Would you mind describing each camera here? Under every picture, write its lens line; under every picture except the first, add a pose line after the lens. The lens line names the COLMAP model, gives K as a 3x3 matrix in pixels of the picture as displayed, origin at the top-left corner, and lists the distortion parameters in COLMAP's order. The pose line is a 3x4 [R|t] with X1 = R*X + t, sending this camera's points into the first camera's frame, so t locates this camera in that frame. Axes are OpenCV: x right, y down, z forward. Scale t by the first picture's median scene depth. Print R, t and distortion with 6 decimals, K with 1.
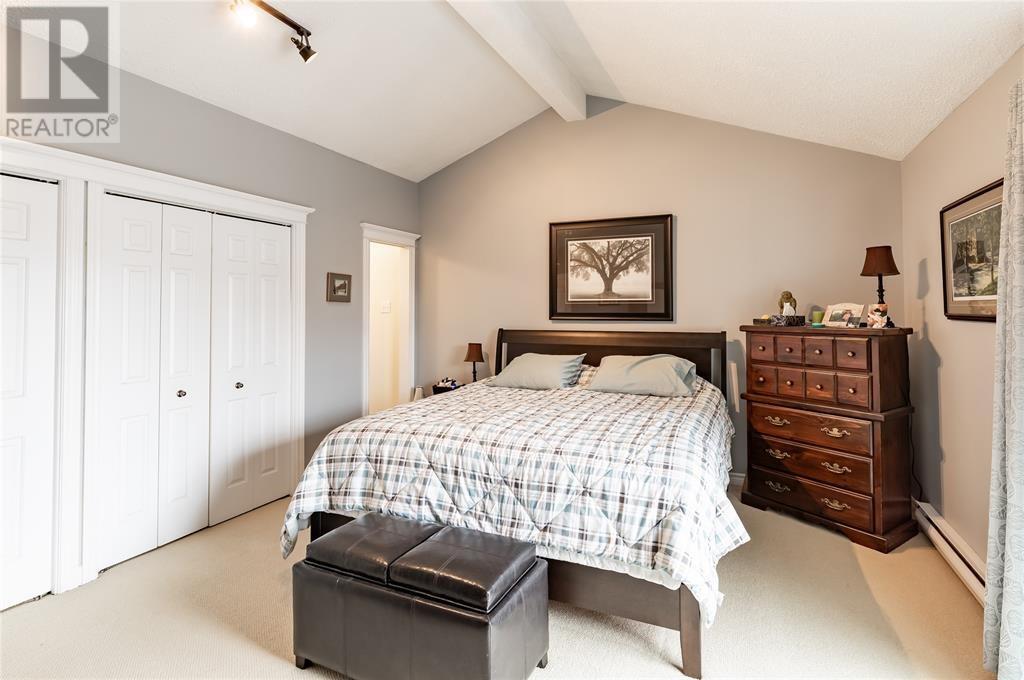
lens RADIAL K [[494.3, 0, 512.5], [0, 494.3, 308.9], [0, 0, 1]] dist [0.017070, -0.000207]
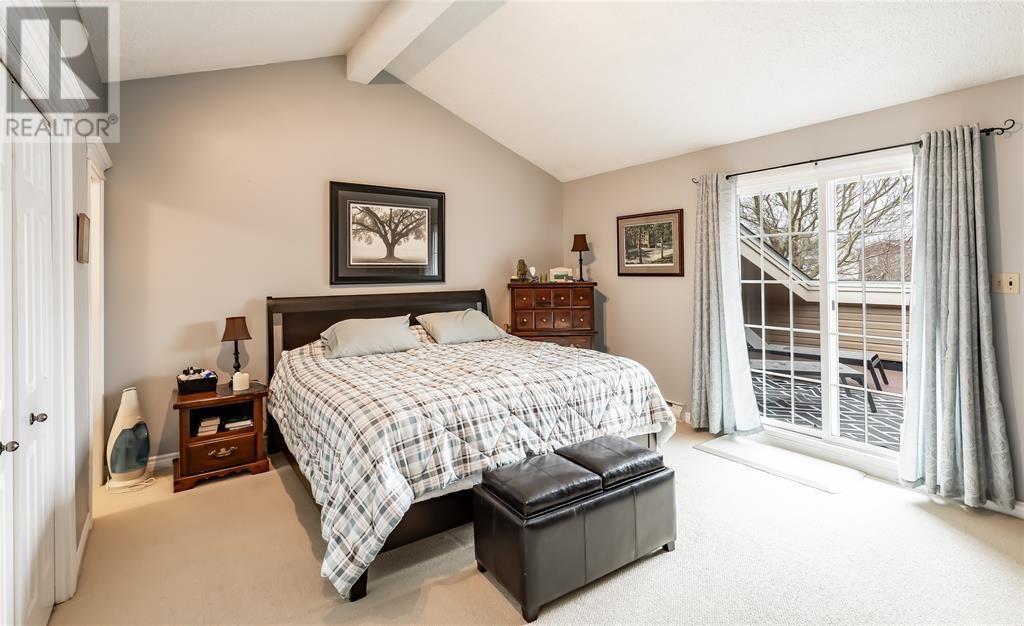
lens RADIAL K [[504.7, 0, 511.0], [0, 504.7, 277.1], [0, 0, 1]] dist [0.000222, -0.000023]
pose [[0.505601, -0.011335, 0.862693, -0.620475], [0.009490, 0.999926, 0.007576, 0.003824], [-0.862715, 0.004356, 0.505672, 0.238194]]
